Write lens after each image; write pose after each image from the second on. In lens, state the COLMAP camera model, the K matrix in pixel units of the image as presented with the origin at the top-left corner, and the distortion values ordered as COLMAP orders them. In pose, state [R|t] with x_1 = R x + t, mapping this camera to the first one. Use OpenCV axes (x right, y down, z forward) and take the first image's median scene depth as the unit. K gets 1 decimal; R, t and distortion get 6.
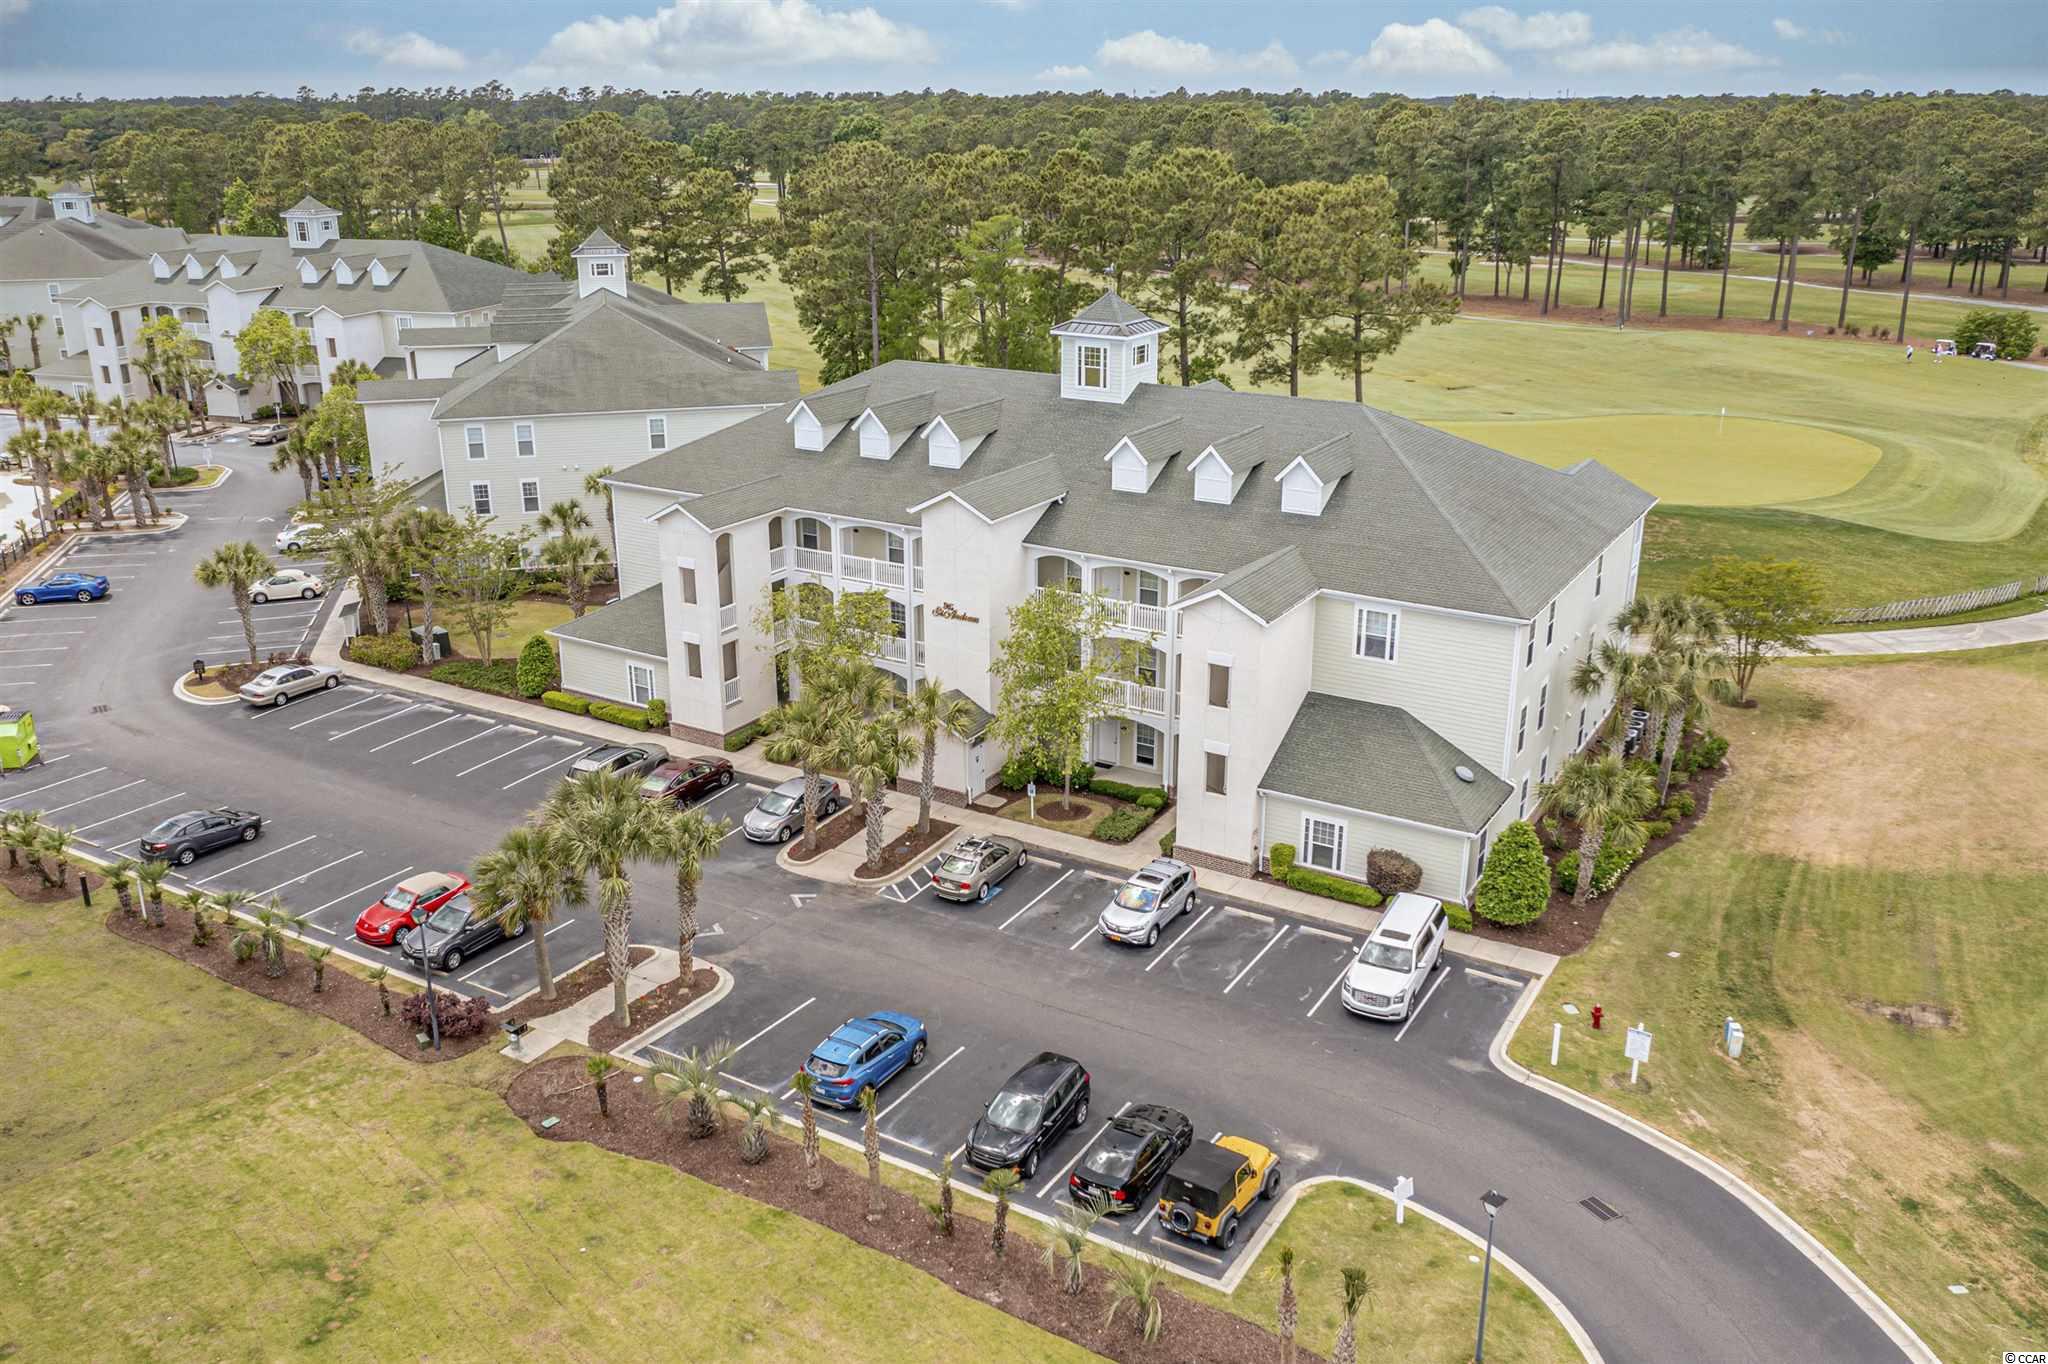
lens RADIAL K [[1634.1, 0, 1013.9], [0, 1634.1, 672.0], [0, 0, 1]] dist [0.000335, 0.024282]
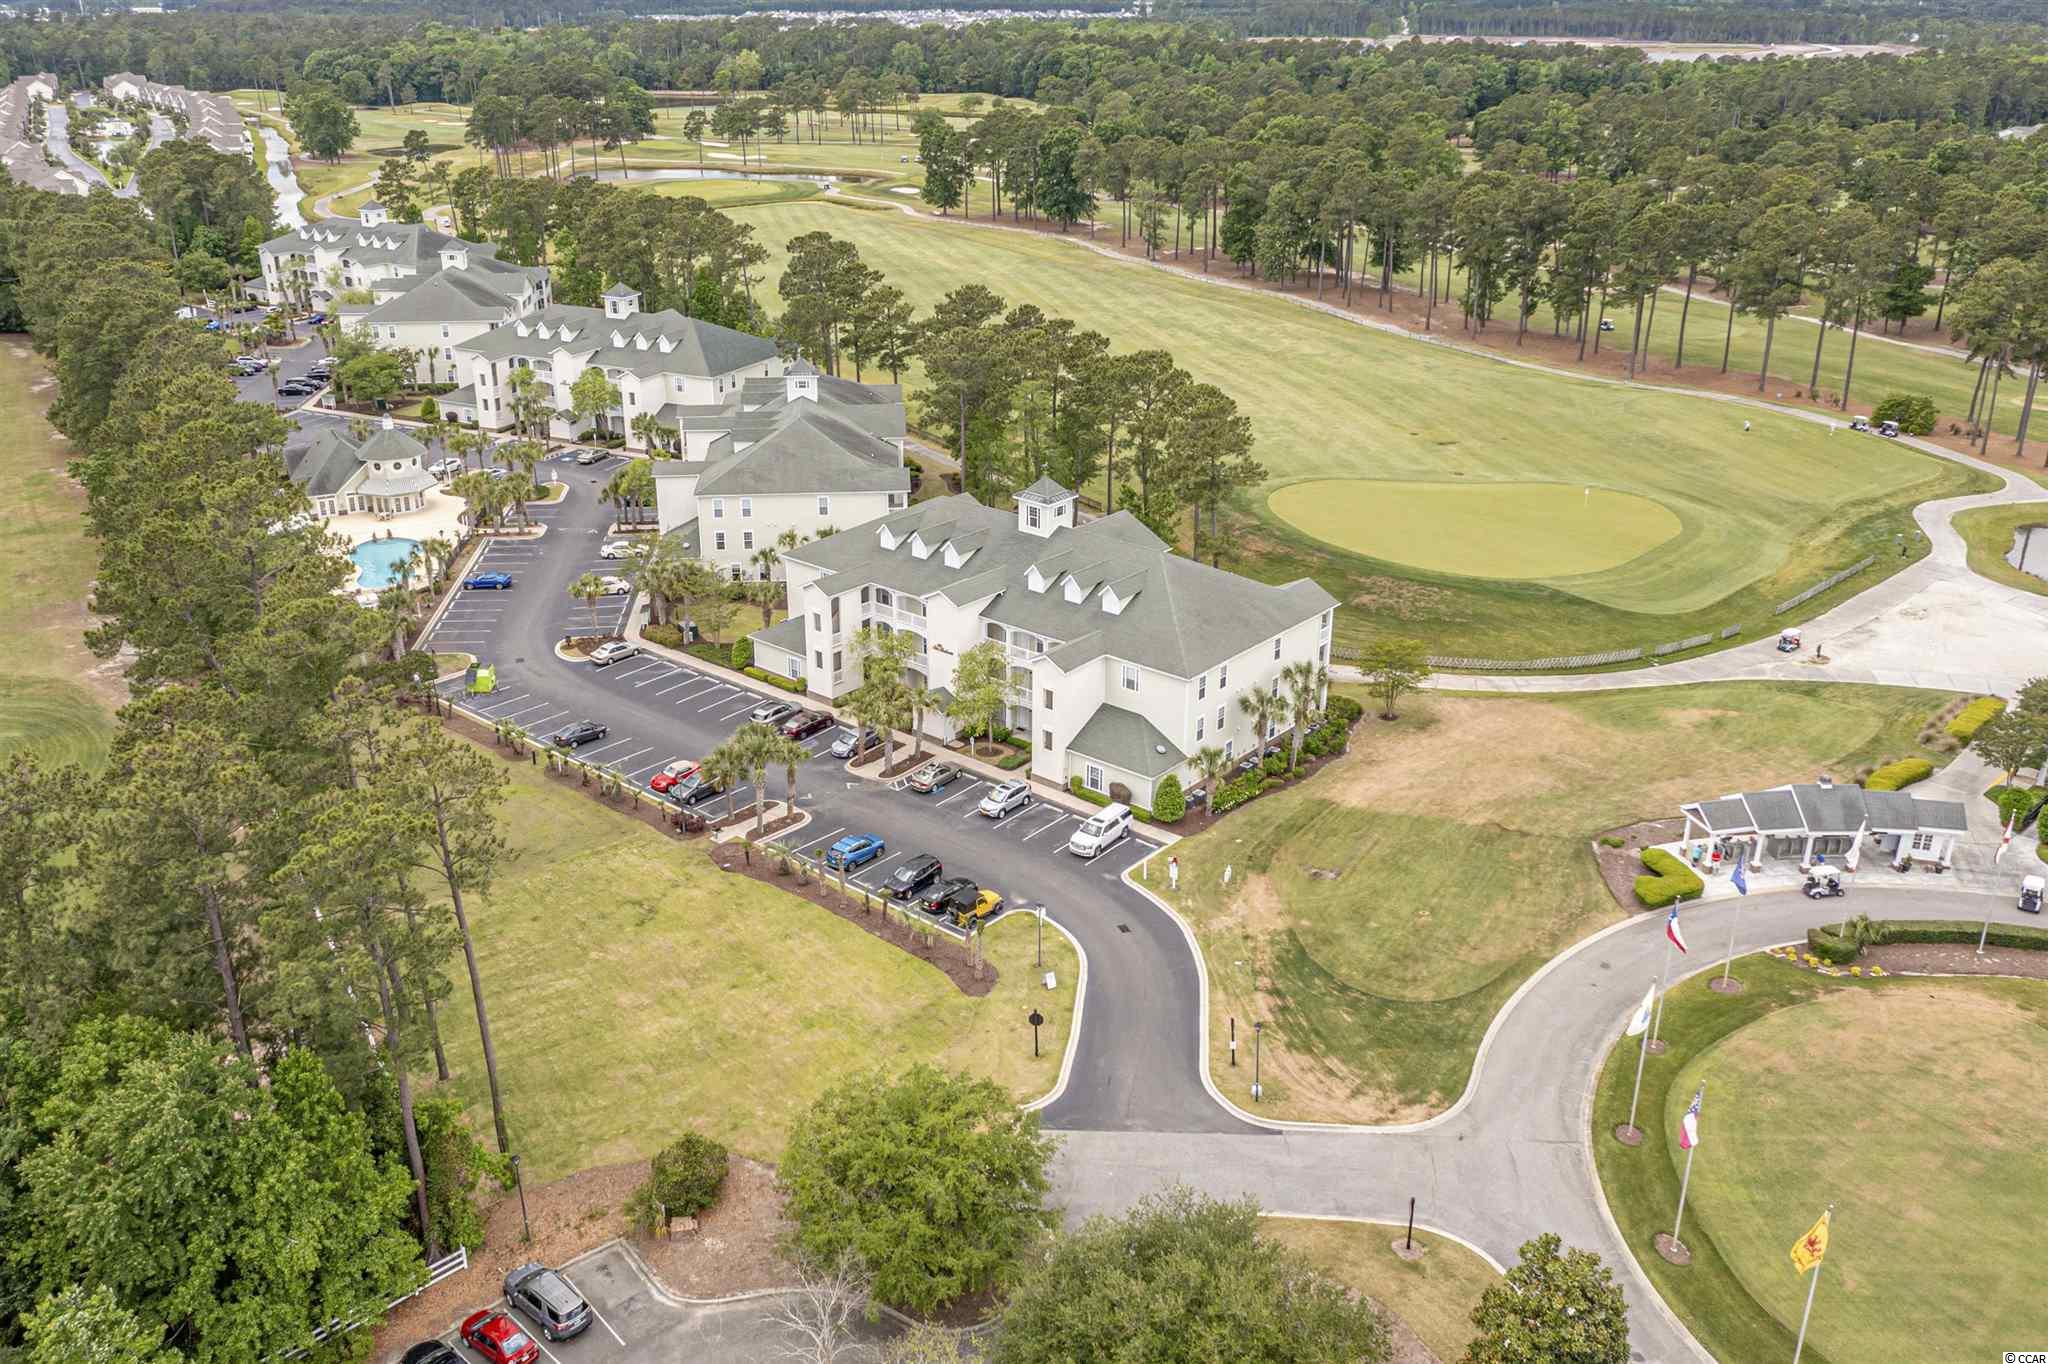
lens RADIAL K [[1634.1, 0, 1032.3], [0, 1634.1, 687.3], [0, 0, 1]] dist [0.000335, 0.024282]
pose [[0.989456, 0.066132, -0.128852, 0.329758], [-0.057449, 0.995893, 0.069981, -0.134656], [0.132951, -0.061841, 0.989192, -0.951341]]
